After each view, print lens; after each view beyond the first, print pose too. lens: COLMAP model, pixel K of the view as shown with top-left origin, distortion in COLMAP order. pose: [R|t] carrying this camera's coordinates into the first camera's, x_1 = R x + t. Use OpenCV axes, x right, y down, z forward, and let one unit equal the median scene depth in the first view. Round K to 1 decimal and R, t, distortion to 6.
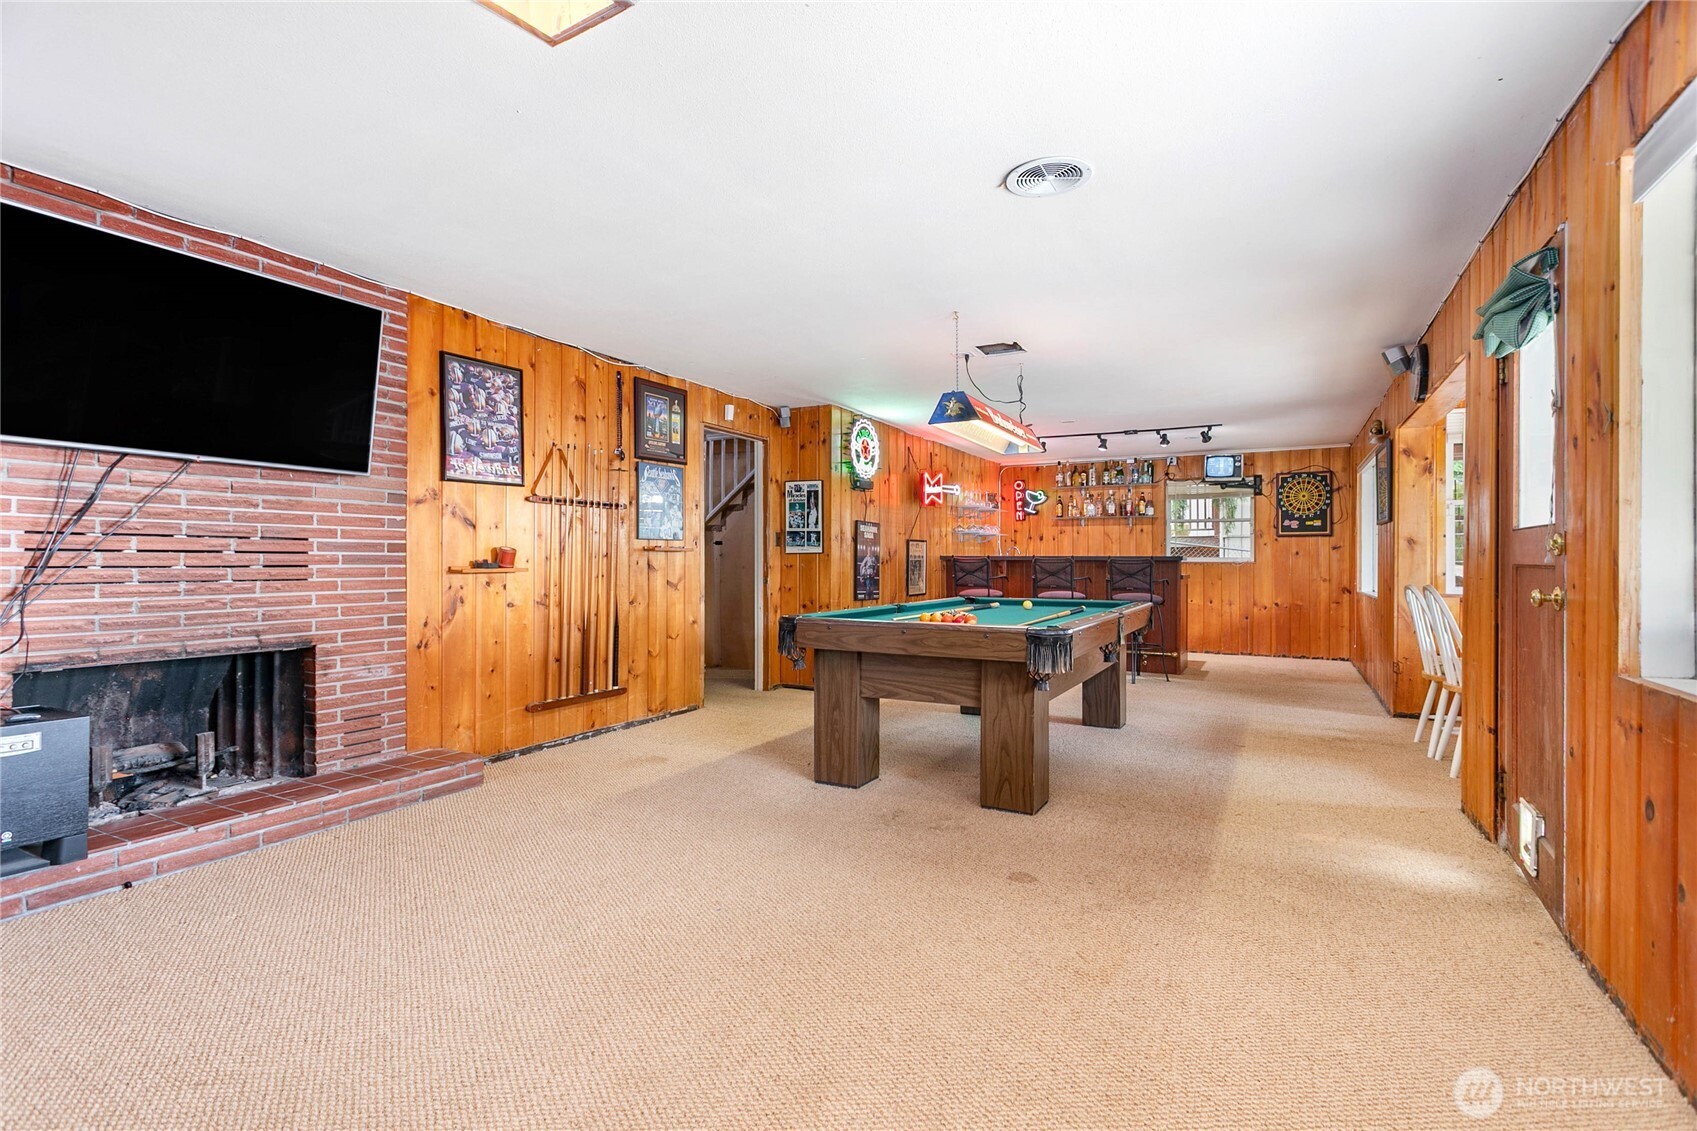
lens RADIAL K [[805.8, 0, 850.1], [0, 805.8, 564.0], [0, 0, 1]] dist [0.003269, -0.000423]
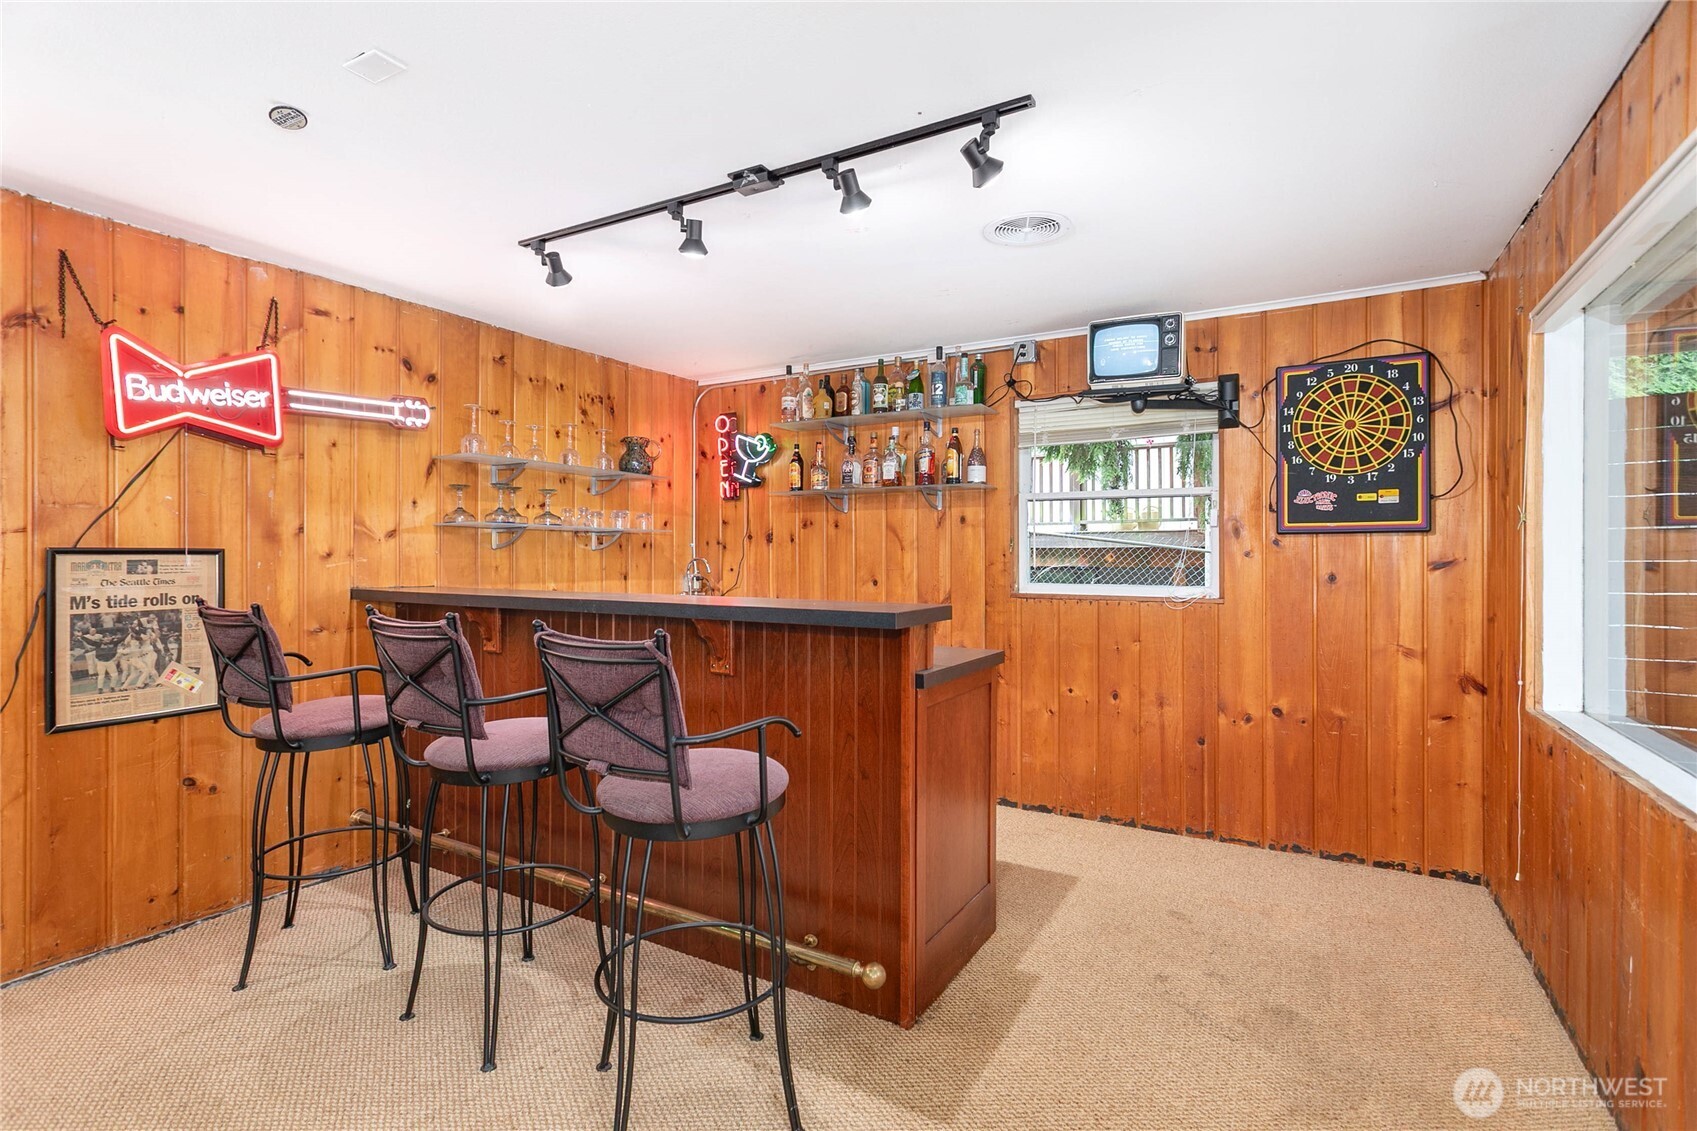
lens RADIAL K [[805.8, 0, 846.1], [0, 805.8, 559.3], [0, 0, 1]] dist [0.003269, -0.000423]
pose [[0.999567, -0.002873, -0.029285, 0.336451], [0.002972, 0.999990, 0.003346, -0.023811], [0.029275, -0.003432, 0.999565, 0.613287]]
